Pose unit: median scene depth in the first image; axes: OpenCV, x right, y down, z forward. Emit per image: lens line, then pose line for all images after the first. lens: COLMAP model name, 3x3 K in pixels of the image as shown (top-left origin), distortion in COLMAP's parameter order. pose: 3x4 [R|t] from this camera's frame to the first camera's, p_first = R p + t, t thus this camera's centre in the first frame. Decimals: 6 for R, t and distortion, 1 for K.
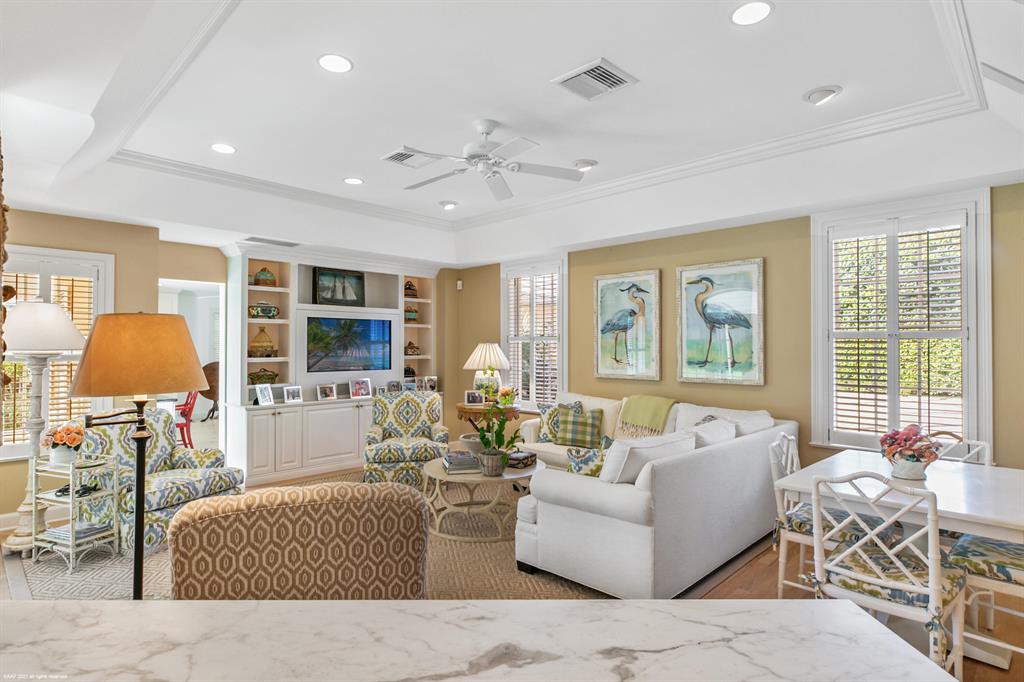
lens RADIAL K [[555.5, 0, 507.0], [0, 555.5, 347.5], [0, 0, 1]] dist [0.015977, 0.001437]
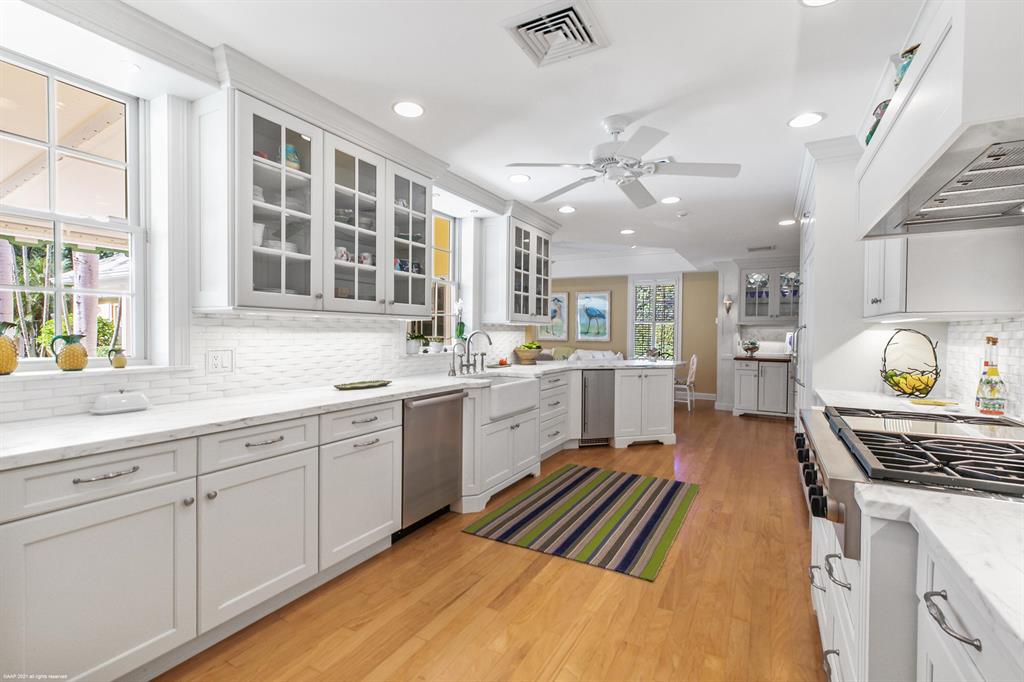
lens RADIAL K [[472.9, 0, 511.5], [0, 472.9, 340.5], [0, 0, 1]] dist [0.013349, 0.000073]
pose [[0.960594, -0.002657, 0.277941, -0.483841], [-0.005030, 0.999624, 0.026940, 0.007040], [-0.277909, -0.027276, 0.960220, -0.801991]]
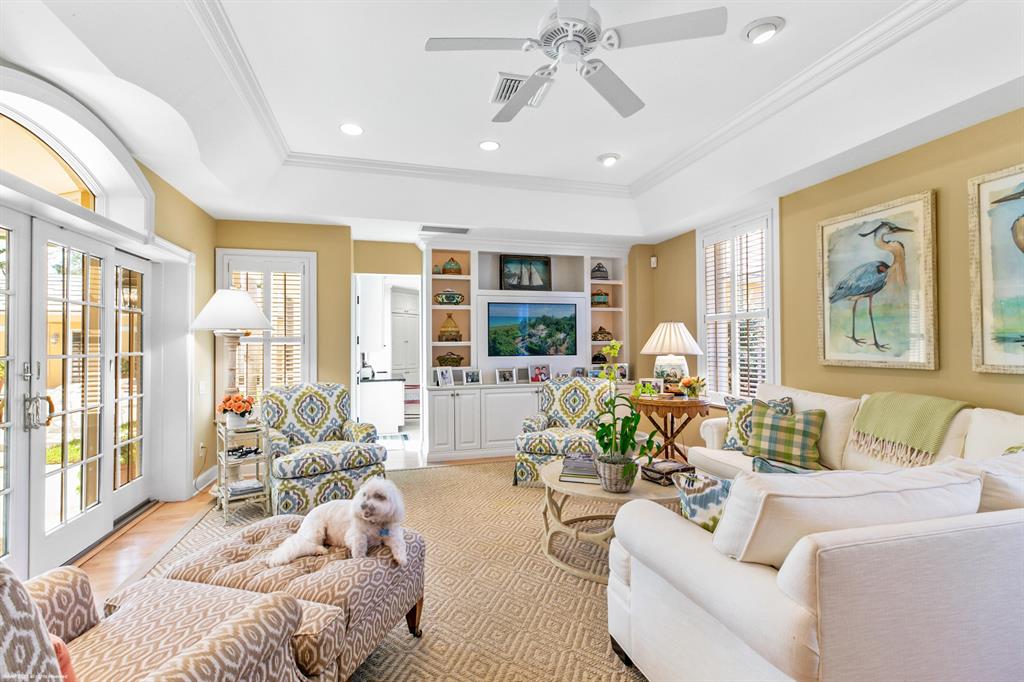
lens RADIAL K [[472.9, 0, 511.5], [0, 472.9, 341.7], [0, 0, 1]] dist [0.013349, 0.000073]
pose [[0.866423, -0.009676, -0.499217, 0.128850], [0.005255, 0.999934, -0.010260, 0.030211], [0.499283, 0.006266, 0.866416, 0.299166]]
